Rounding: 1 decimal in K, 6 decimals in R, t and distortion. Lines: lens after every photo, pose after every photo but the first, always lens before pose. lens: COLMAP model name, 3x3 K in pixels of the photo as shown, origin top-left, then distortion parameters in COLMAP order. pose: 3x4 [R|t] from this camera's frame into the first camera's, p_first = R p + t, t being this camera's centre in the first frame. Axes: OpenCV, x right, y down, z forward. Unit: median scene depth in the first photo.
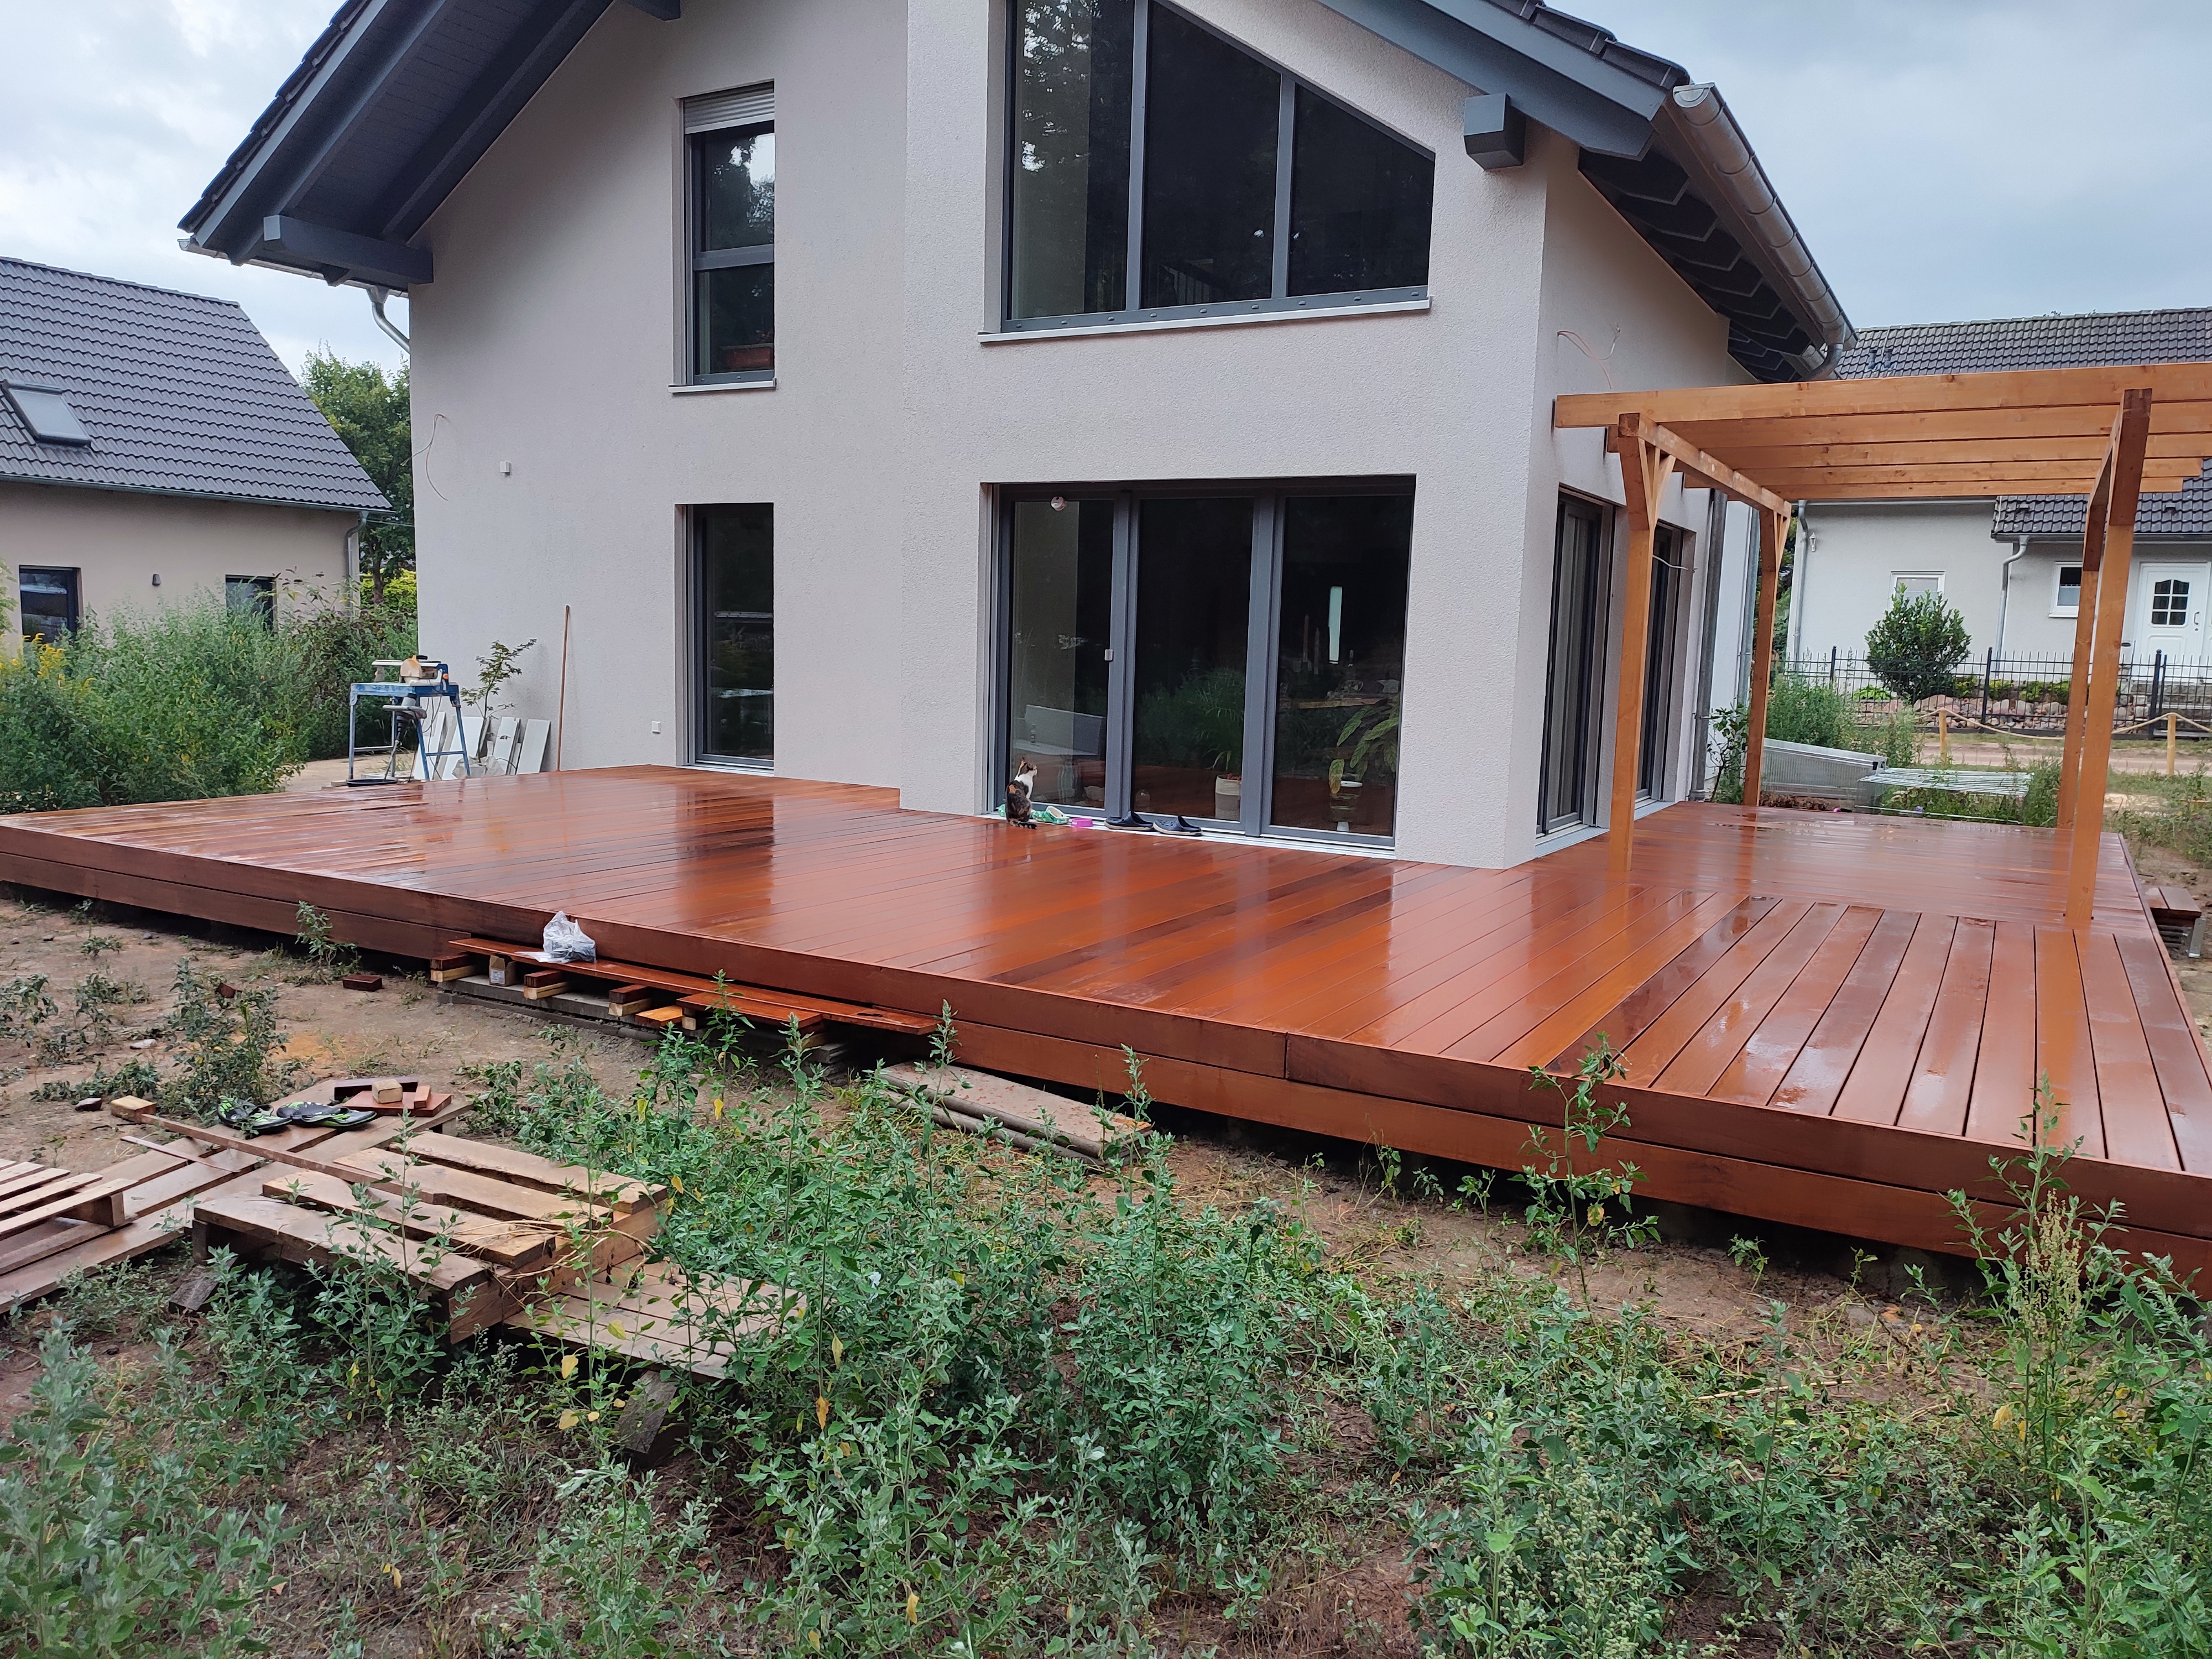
lens RADIAL K [[1598.6, 0, 1106.0], [0, 1598.6, 829.5], [0, 0, 1]] dist [0.028925, -0.001179]
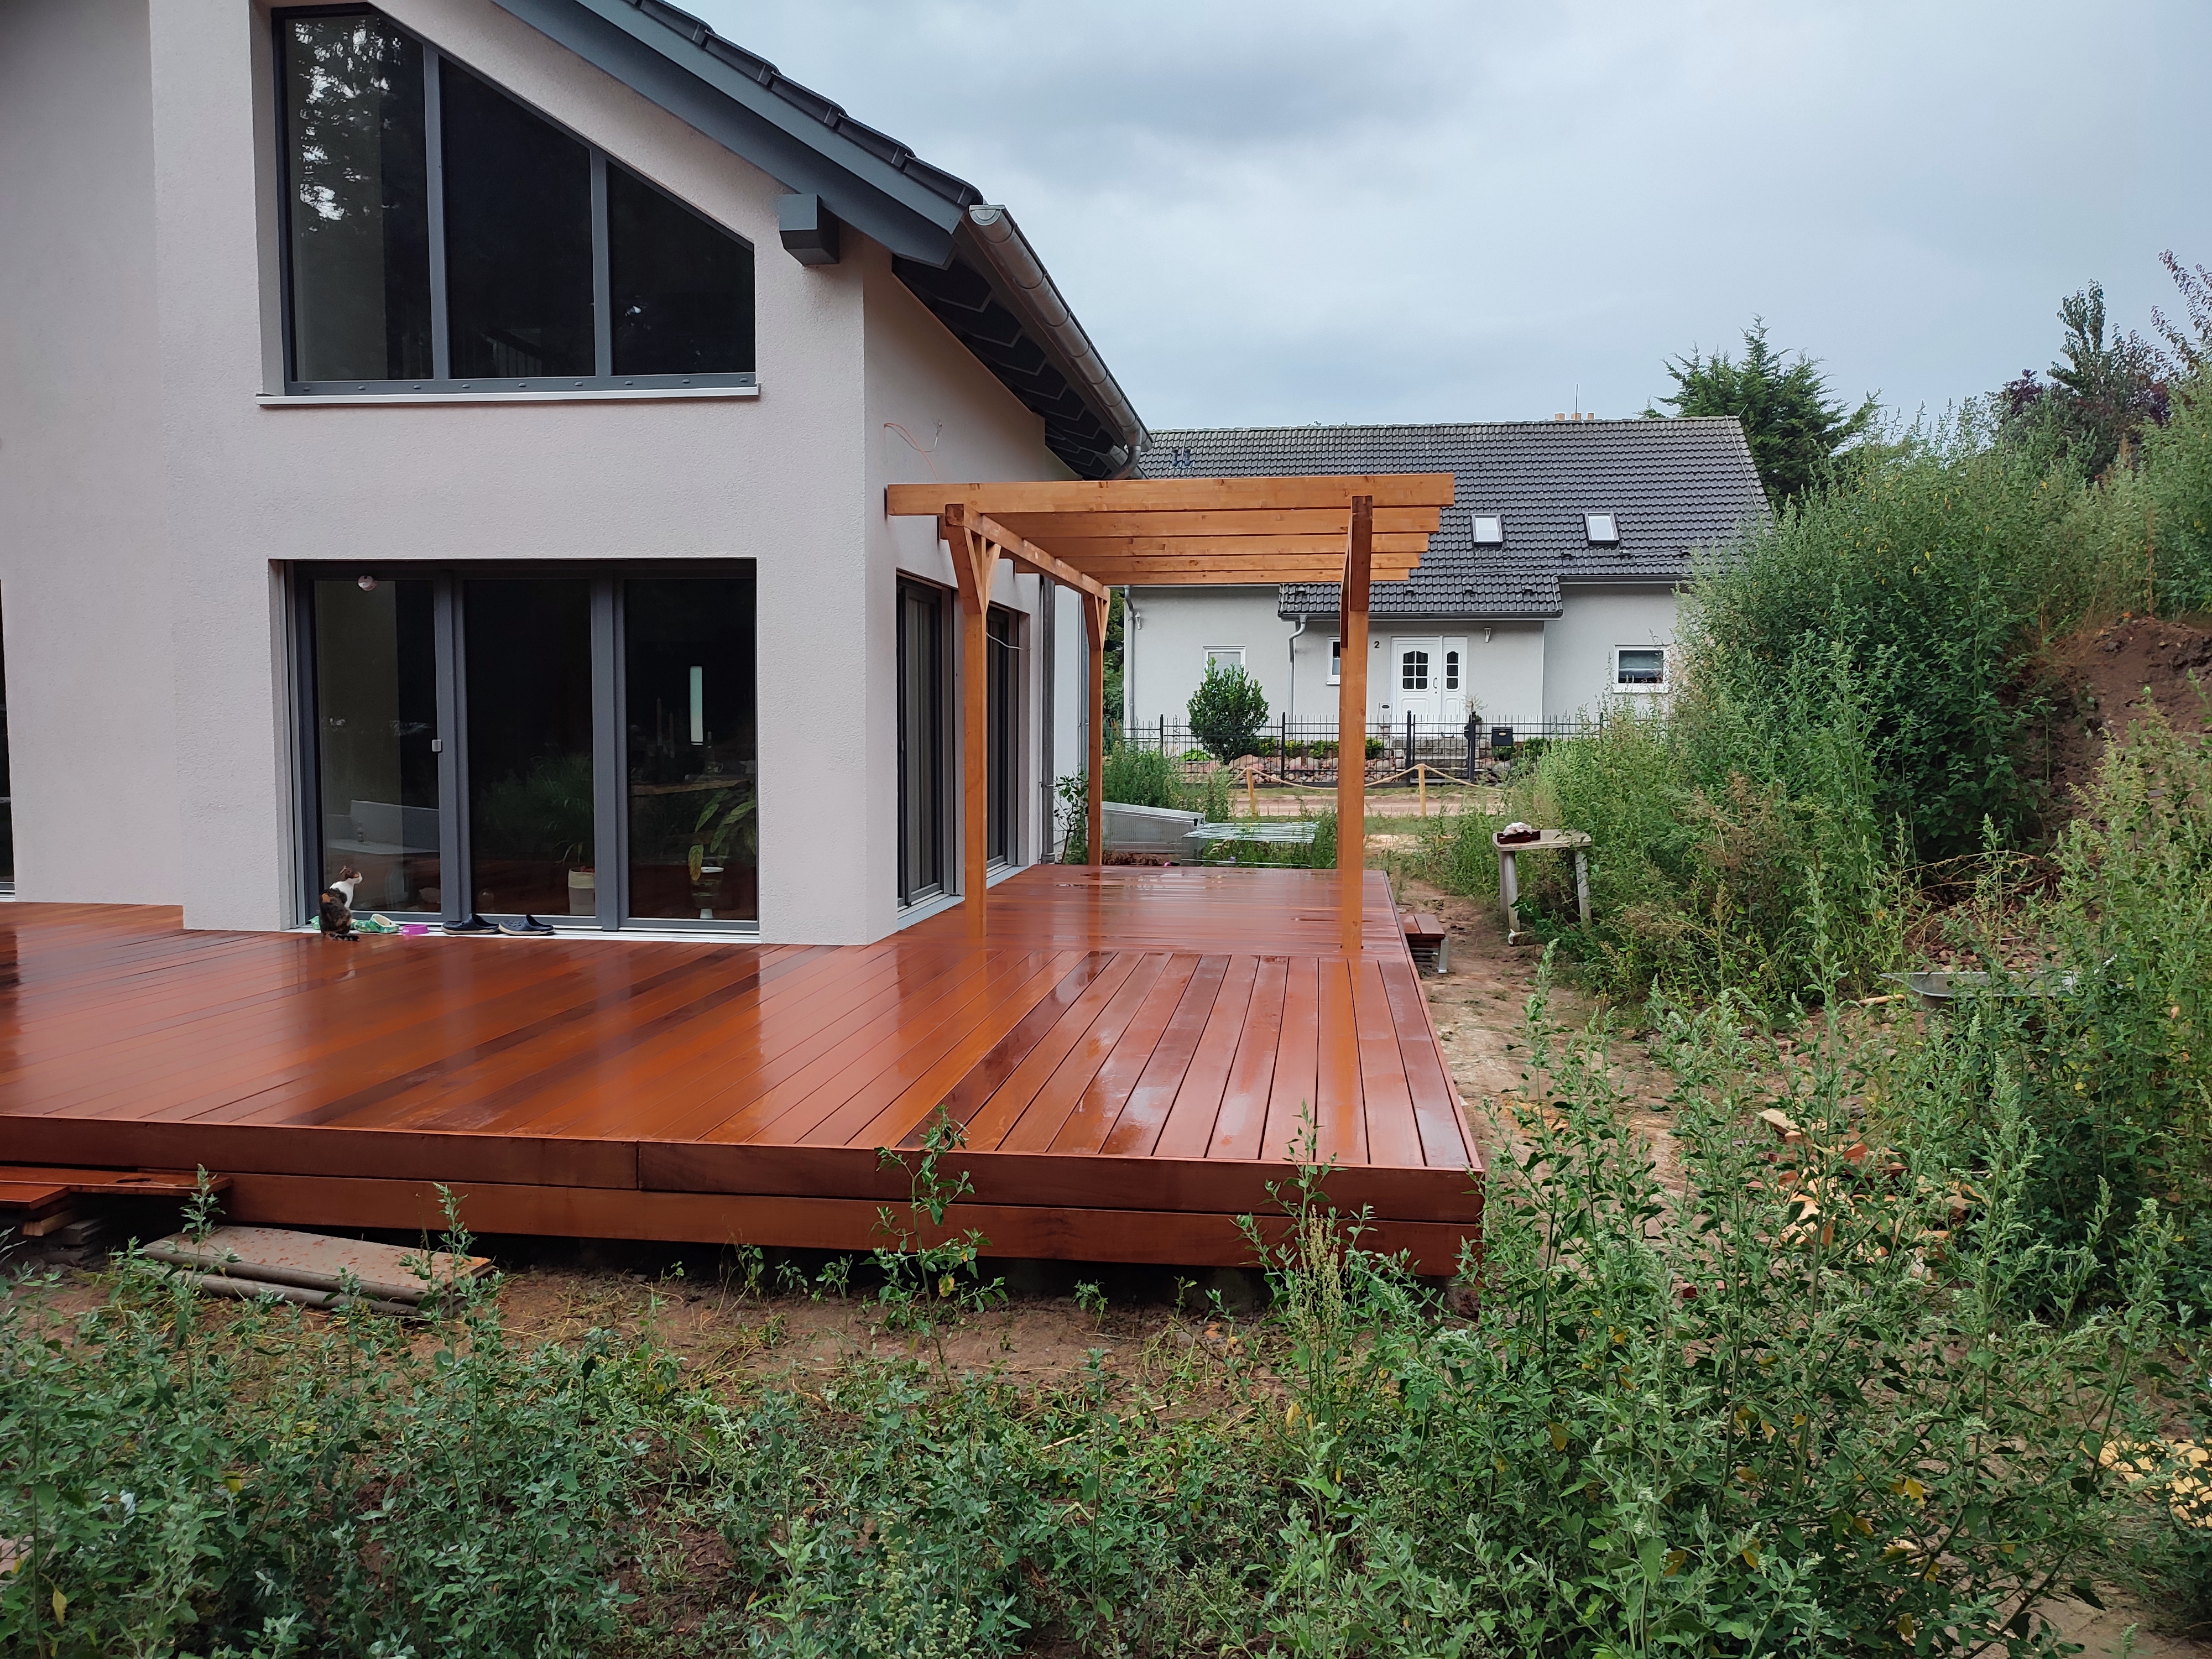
lens RADIAL K [[1598.6, 0, 1106.0], [0, 1598.6, 829.5], [0, 0, 1]] dist [0.028925, -0.001179]
pose [[0.926916, -0.052883, 0.371525, 0.014891], [0.070040, 0.997004, -0.032829, -0.004021], [-0.368676, 0.056452, 0.927842, -0.001449]]
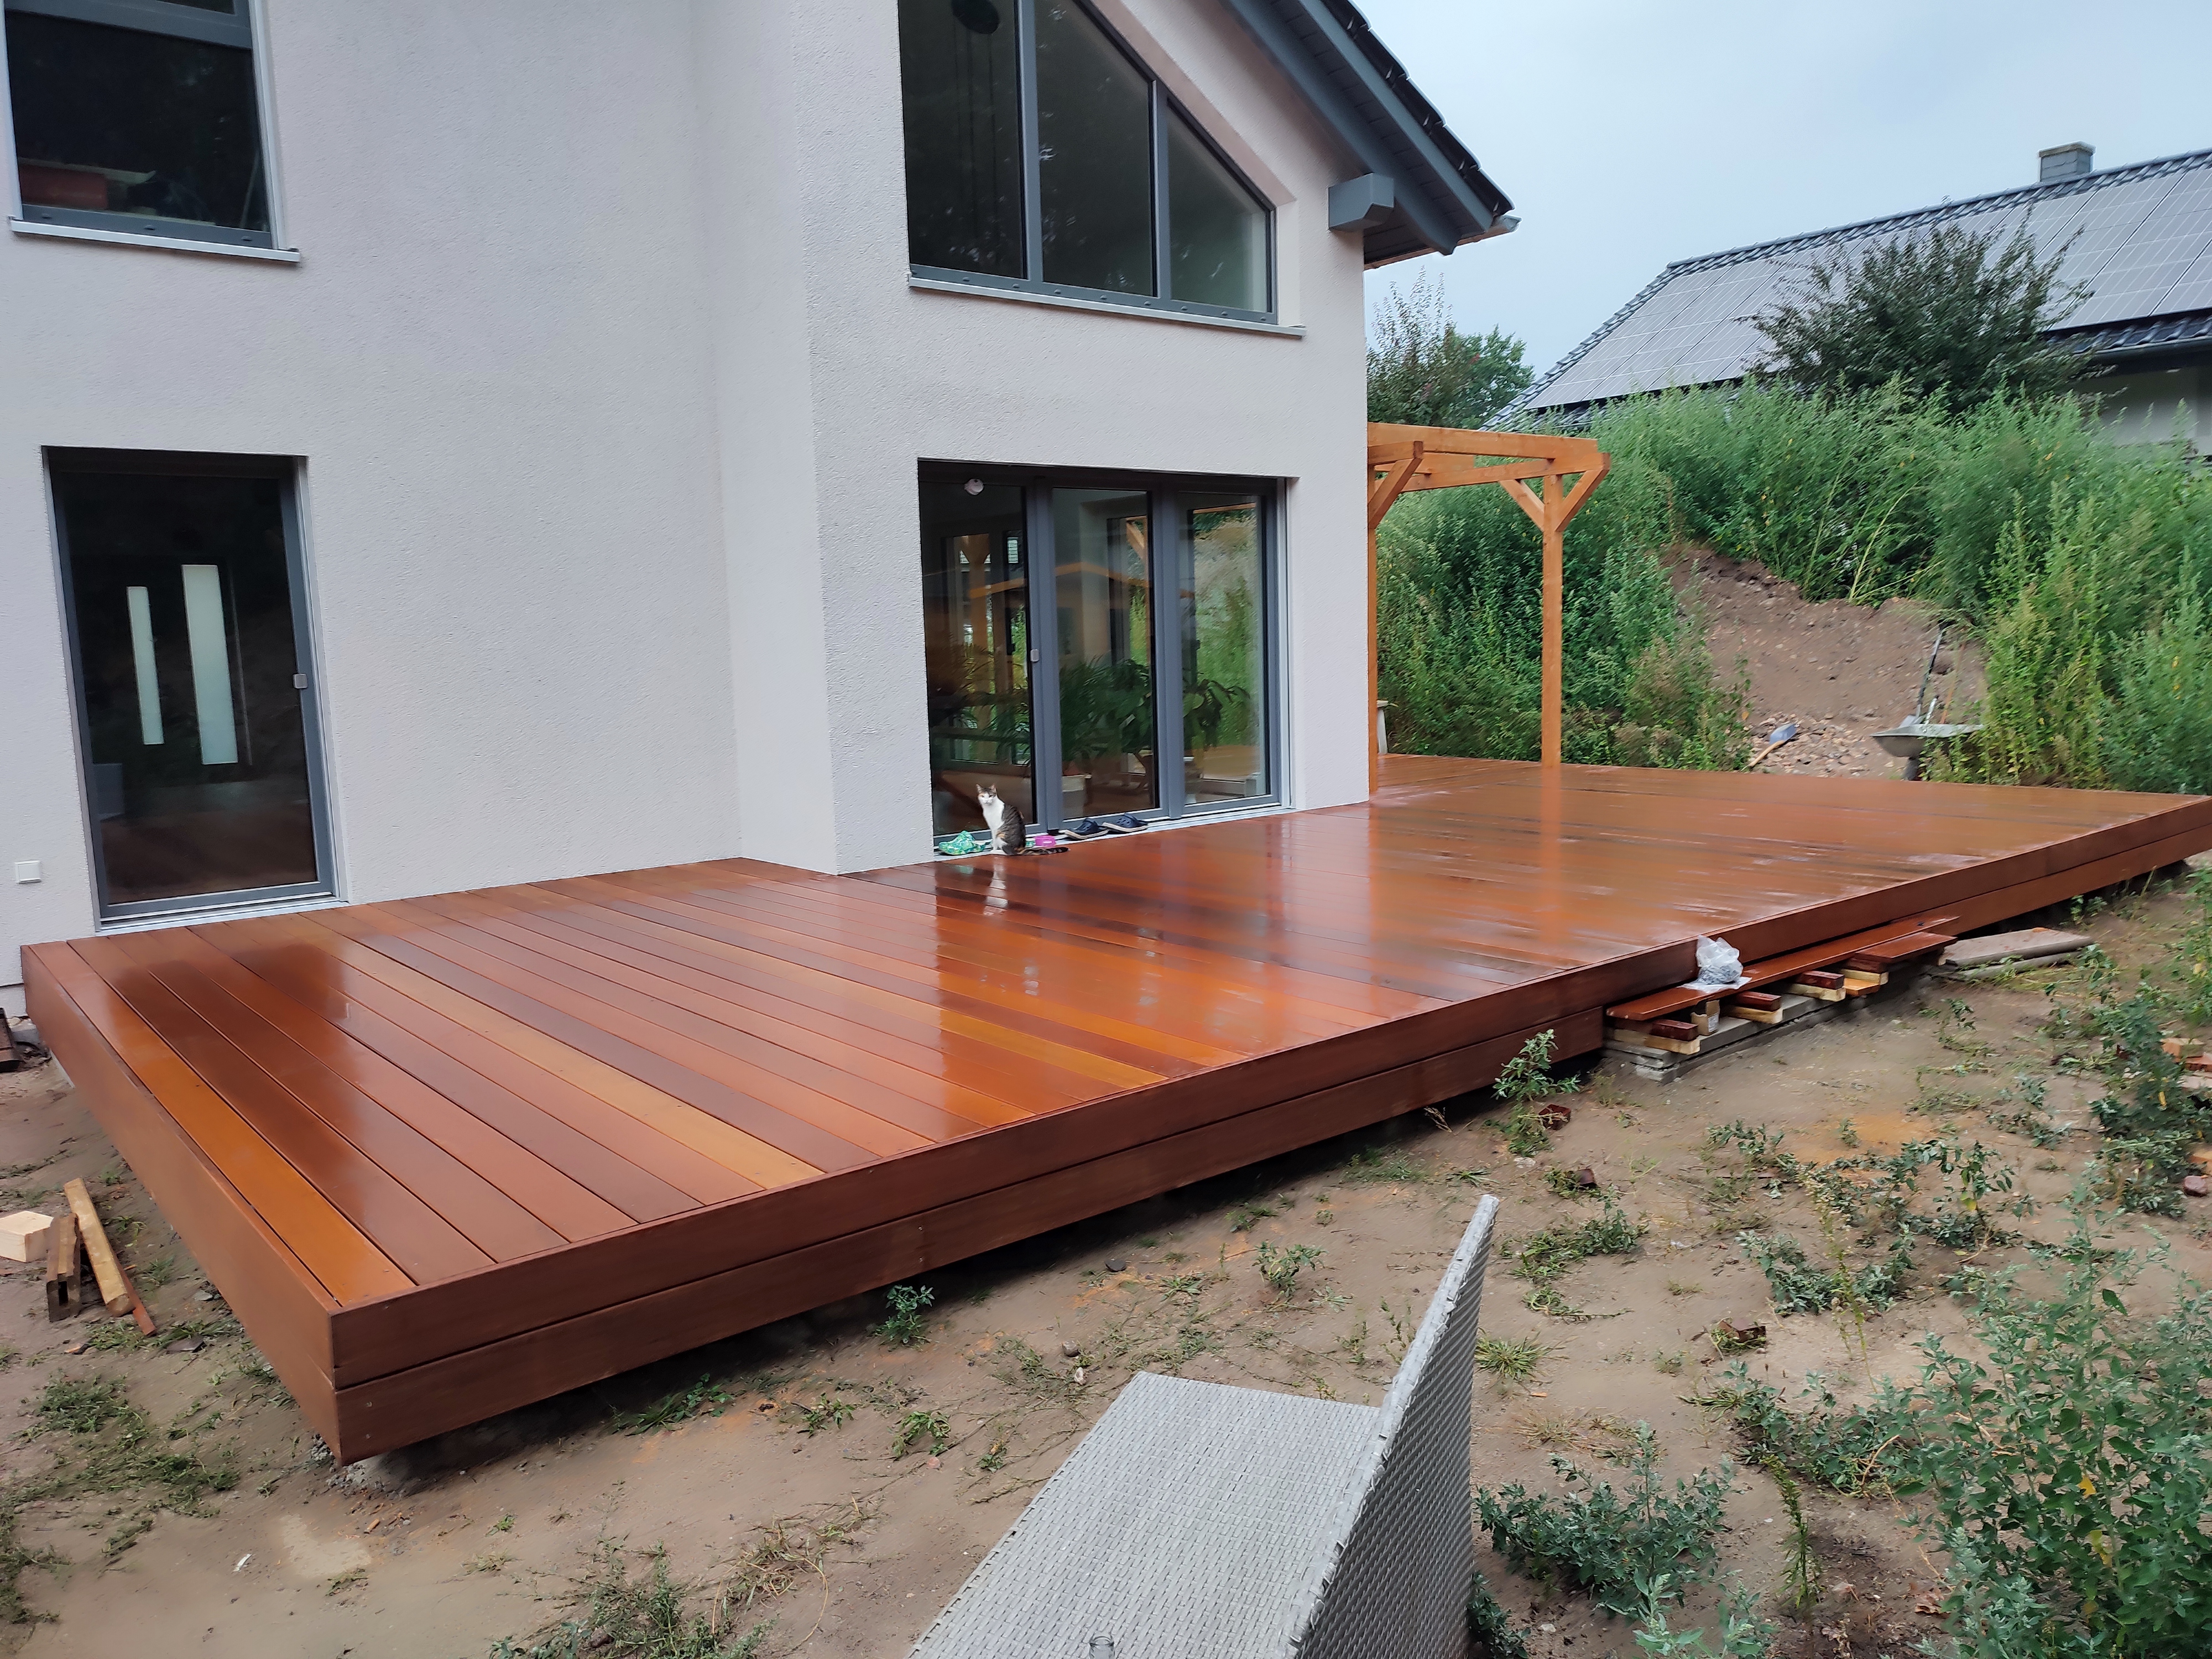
lens RADIAL K [[1602.2, 0, 1106.0], [0, 1602.2, 829.5], [0, 0, 1]] dist [0.026424, -0.003711]
pose [[0.348841, -0.159676, 0.923479, -0.962754], [0.157498, 0.981353, 0.110188, -0.120626], [-0.923853, 0.107009, 0.367485, 0.722284]]
